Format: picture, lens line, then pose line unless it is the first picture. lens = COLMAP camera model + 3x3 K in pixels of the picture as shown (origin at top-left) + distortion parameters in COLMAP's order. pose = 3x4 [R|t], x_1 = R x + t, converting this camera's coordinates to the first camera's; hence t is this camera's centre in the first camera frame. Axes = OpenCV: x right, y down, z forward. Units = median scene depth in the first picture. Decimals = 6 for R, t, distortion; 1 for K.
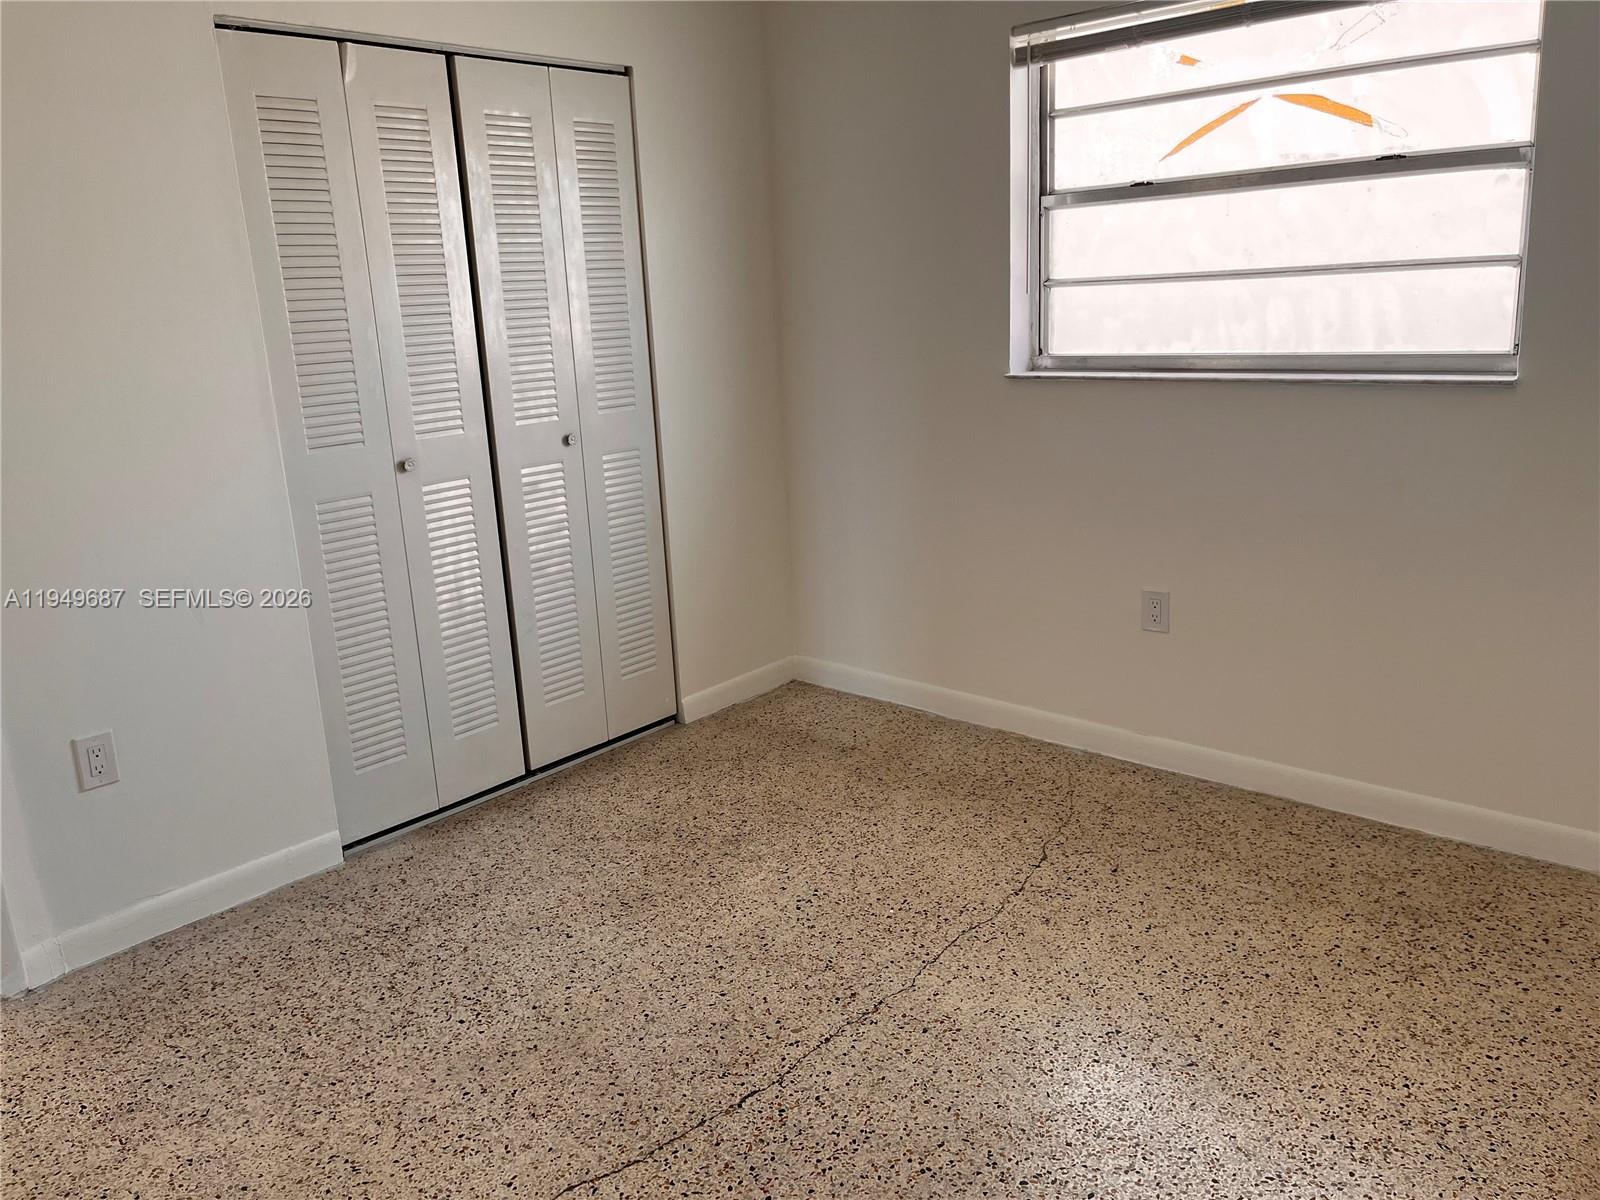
lens RADIAL K [[1227.7, 0, 789.3], [0, 1227.7, 597.1], [0, 0, 1]] dist [0.084070, -0.099893]
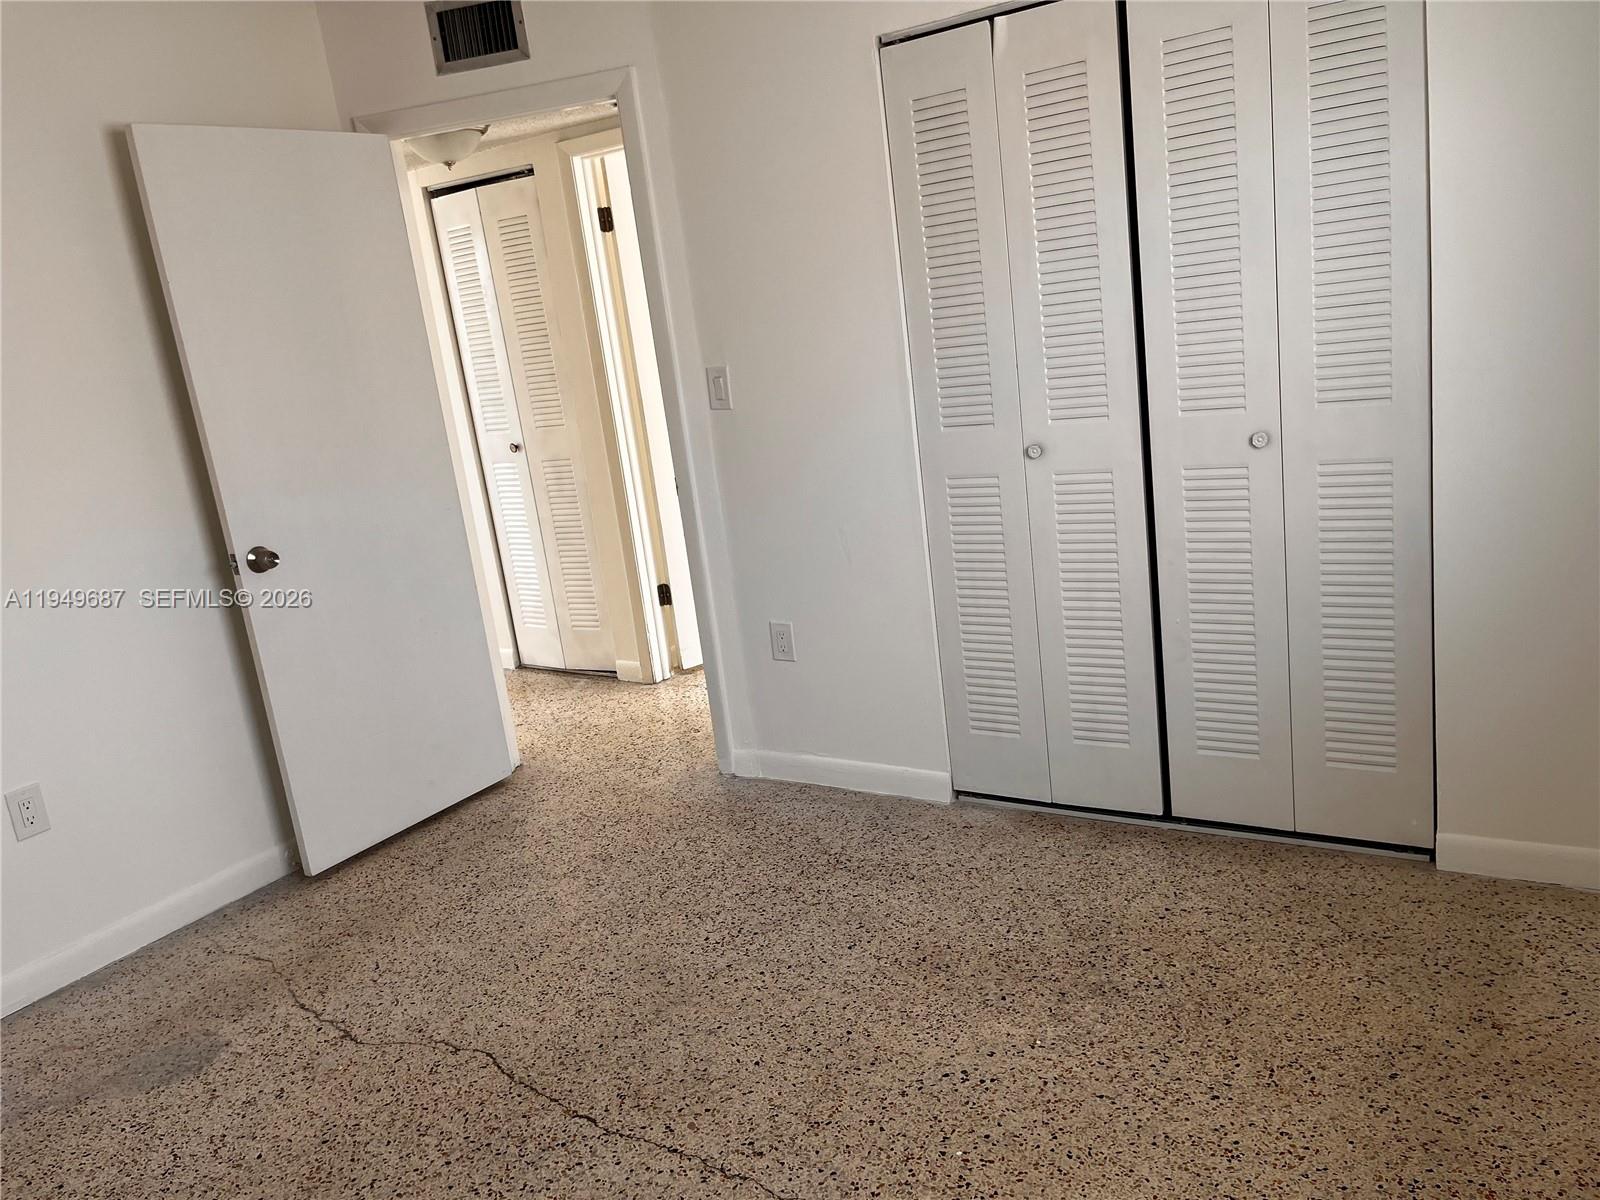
lens RADIAL K [[1227.7, 0, 789.3], [0, 1227.7, 597.1], [0, 0, 1]] dist [0.084070, -0.099893]
pose [[0.153771, 0.257145, -0.954060, 0.618059], [-0.129809, 0.962433, 0.238480, -0.205042], [0.979543, 0.087174, 0.181374, 0.659719]]
